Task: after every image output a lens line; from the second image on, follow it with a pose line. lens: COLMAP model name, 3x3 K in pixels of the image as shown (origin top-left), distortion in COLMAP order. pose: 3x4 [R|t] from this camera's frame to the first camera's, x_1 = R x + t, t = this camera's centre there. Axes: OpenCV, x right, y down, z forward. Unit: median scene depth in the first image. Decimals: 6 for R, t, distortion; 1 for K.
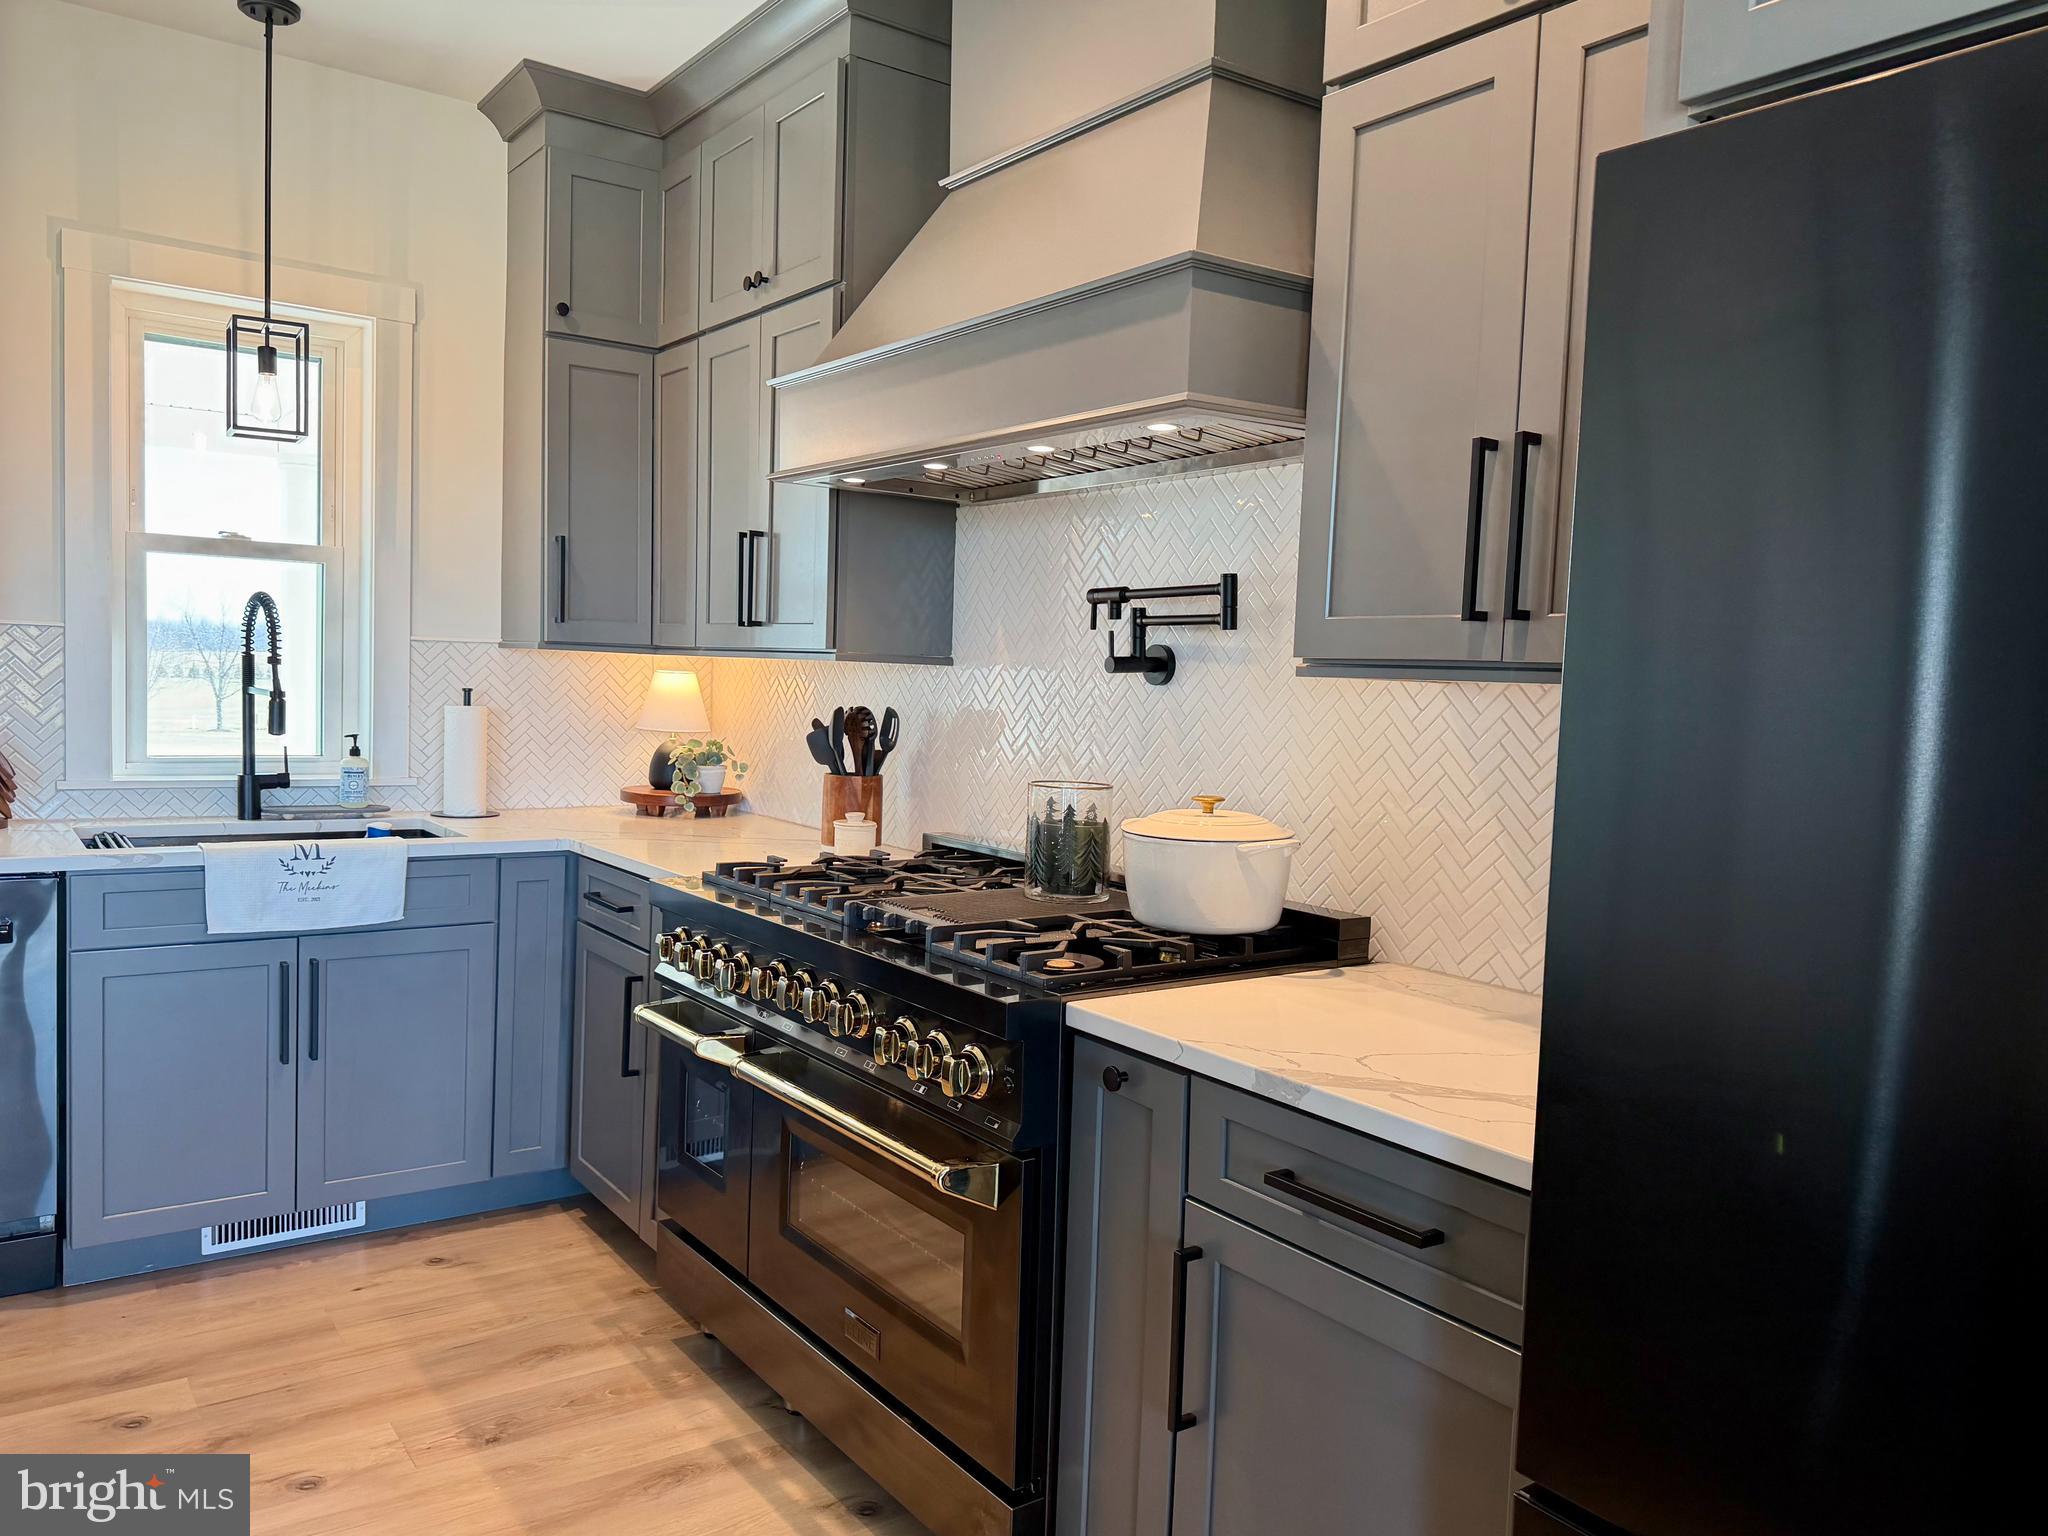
lens RADIAL K [[1493.3, 0, 1018.4], [0, 1493.3, 766.5], [0, 0, 1]] dist [0.079619, -0.000238]
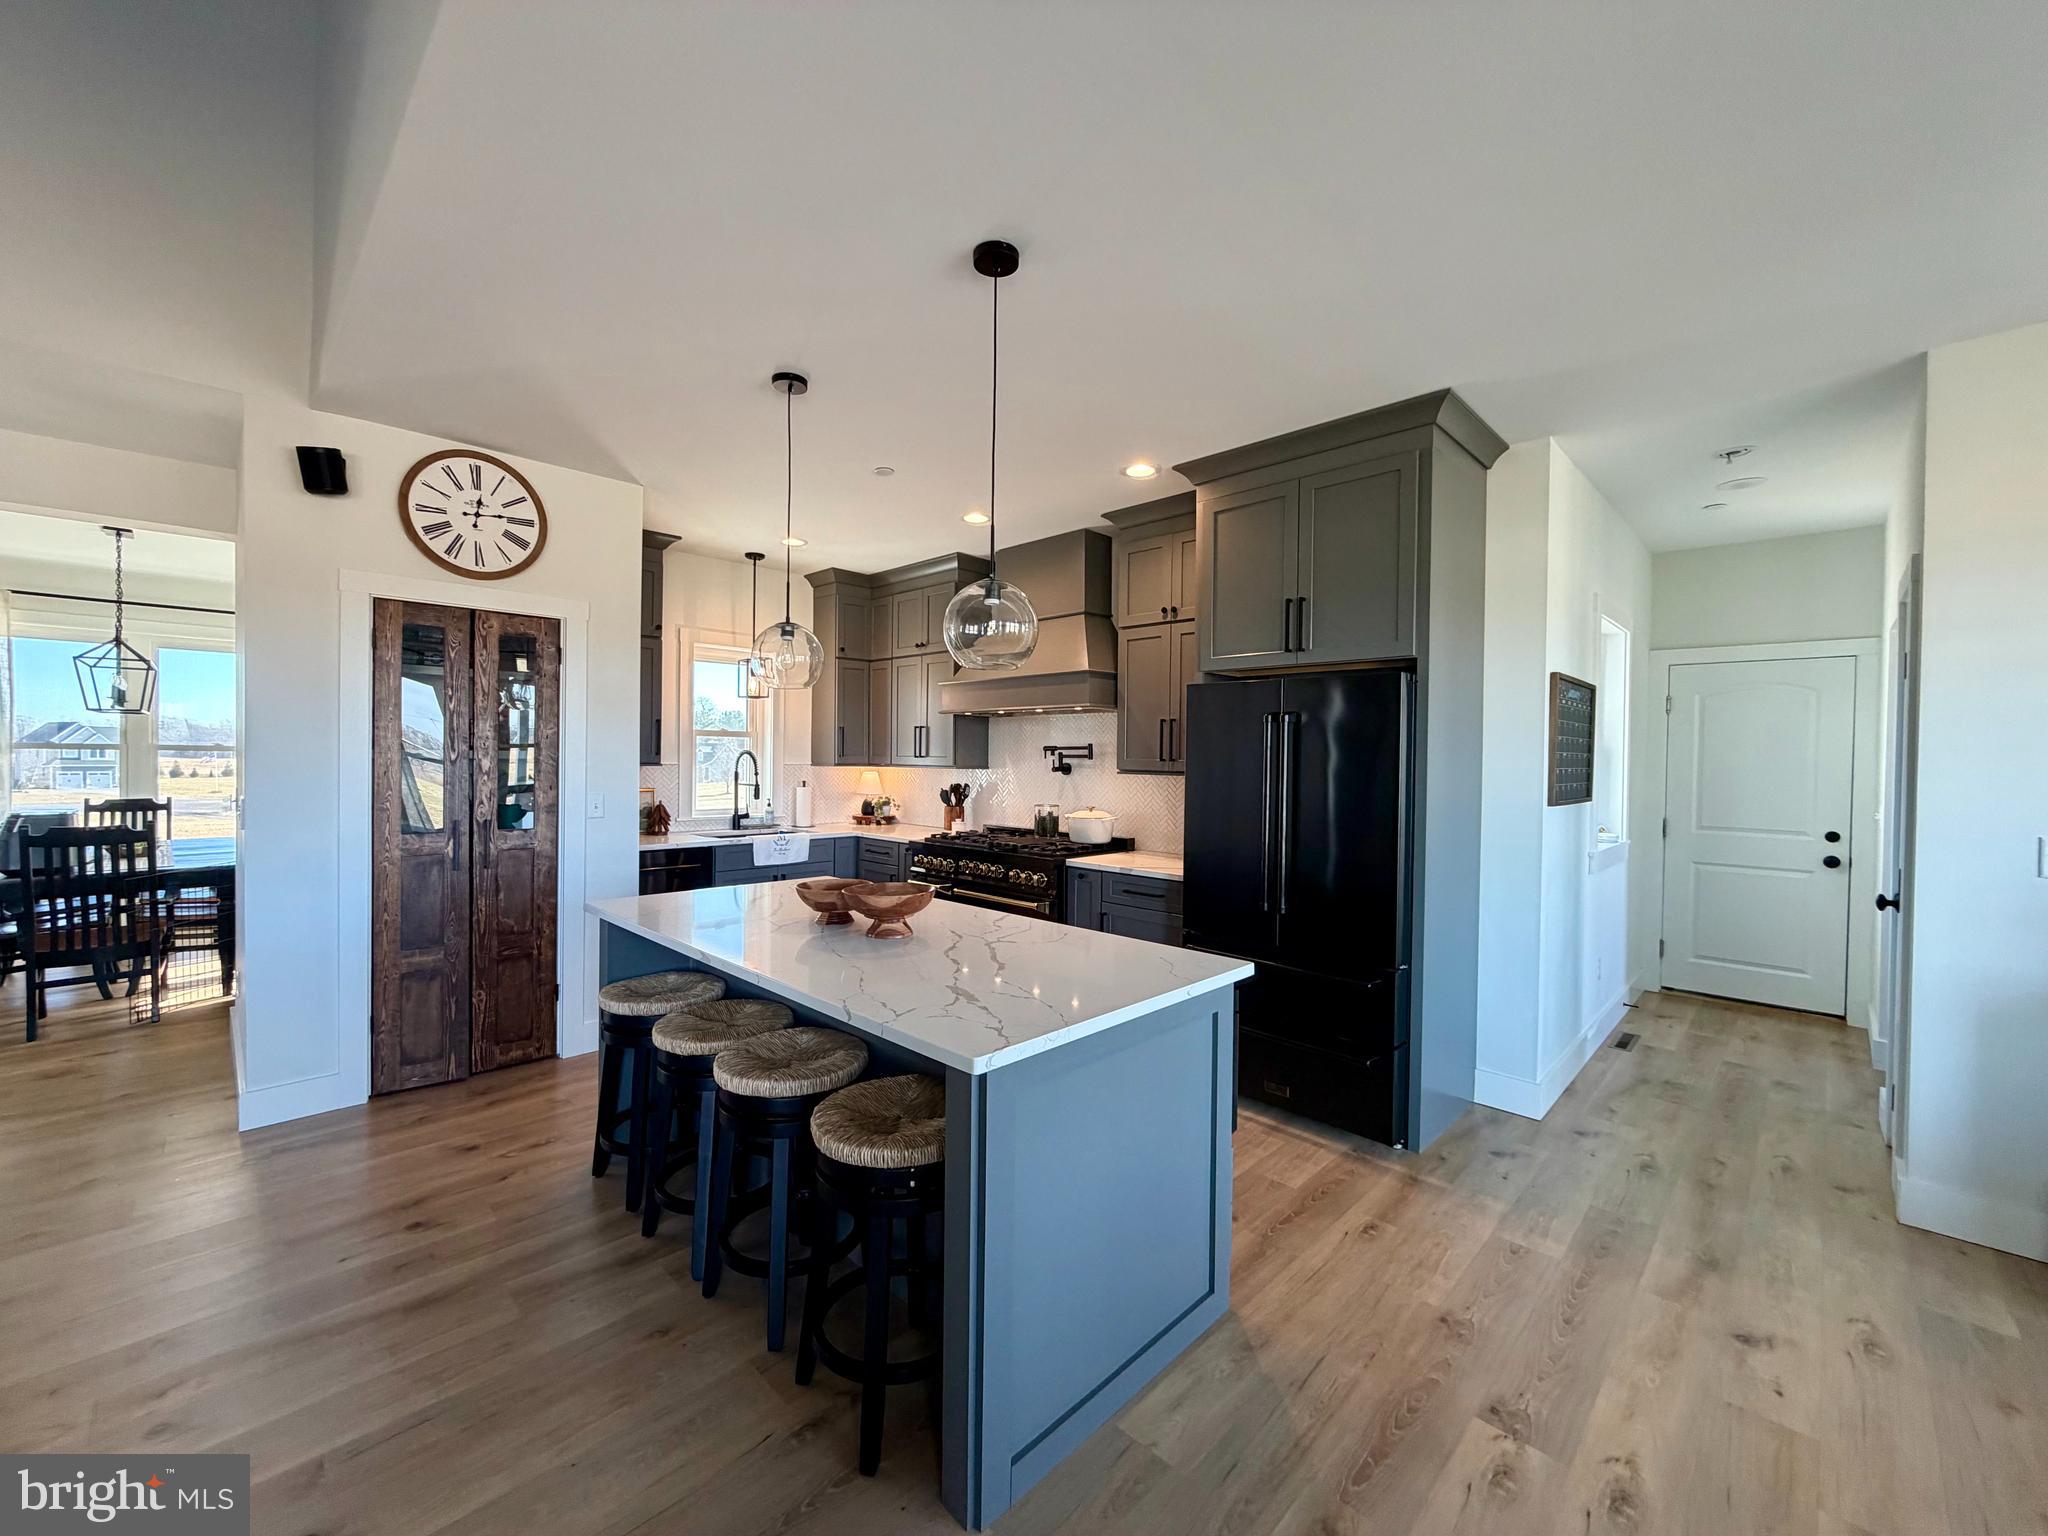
lens RADIAL K [[816.8, 0, 1019.3], [0, 816.8, 770.1], [0, 0, 1]] dist [0.000248, -0.000105]
pose [[0.986495, -0.027175, 0.161520, -0.290195], [0.034296, 0.998551, -0.041463, 0.006344], [-0.160159, 0.046443, 0.985998, -0.745446]]
